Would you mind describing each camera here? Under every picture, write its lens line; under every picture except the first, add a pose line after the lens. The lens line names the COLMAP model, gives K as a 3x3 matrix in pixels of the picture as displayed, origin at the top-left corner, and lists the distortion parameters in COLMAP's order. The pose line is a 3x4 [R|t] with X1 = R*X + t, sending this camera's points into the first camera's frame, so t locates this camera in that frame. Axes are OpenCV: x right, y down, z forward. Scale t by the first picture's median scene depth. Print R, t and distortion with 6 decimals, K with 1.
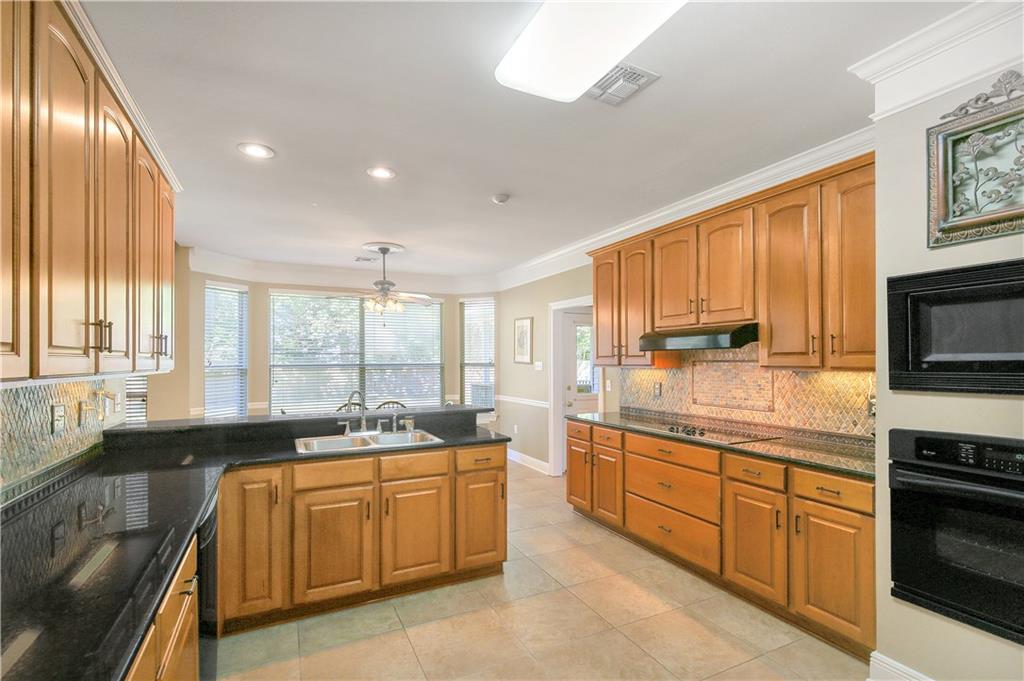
lens RADIAL K [[478.9, 0, 511.4], [0, 478.9, 357.3], [0, 0, 1]] dist [0.001447, -0.000626]
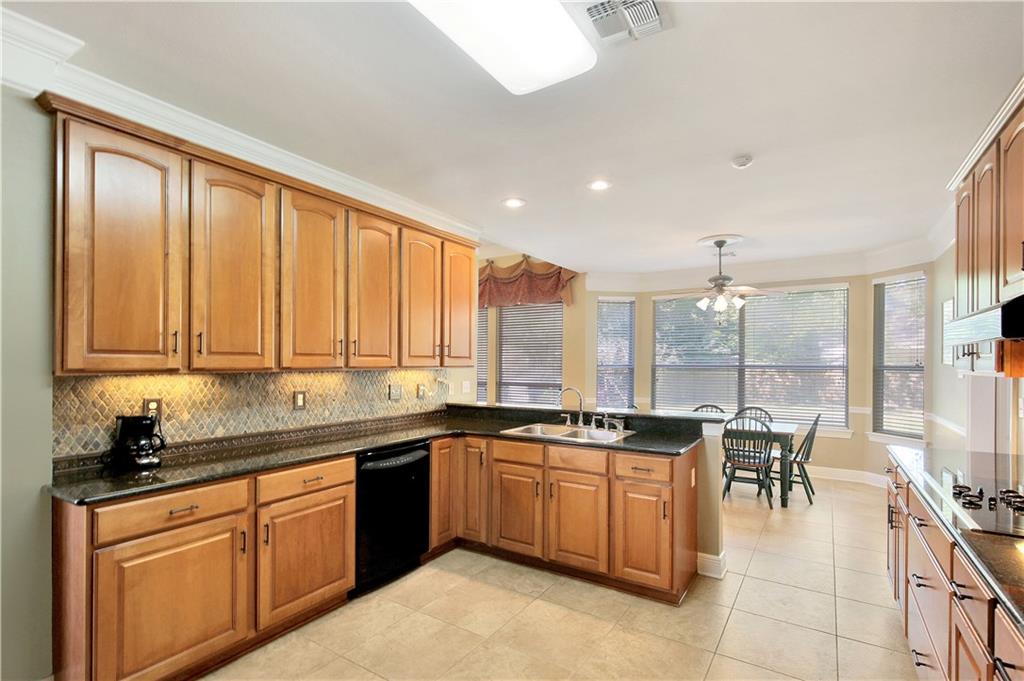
lens RADIAL K [[476.9, 0, 511.9], [0, 476.9, 361.9], [0, 0, 1]] dist [-0.000918, -0.000039]
pose [[0.510192, 0.003793, -0.860052, 0.602697], [0.002724, 0.999978, 0.006026, 0.001488], [0.860056, -0.005417, 0.510171, 0.321142]]
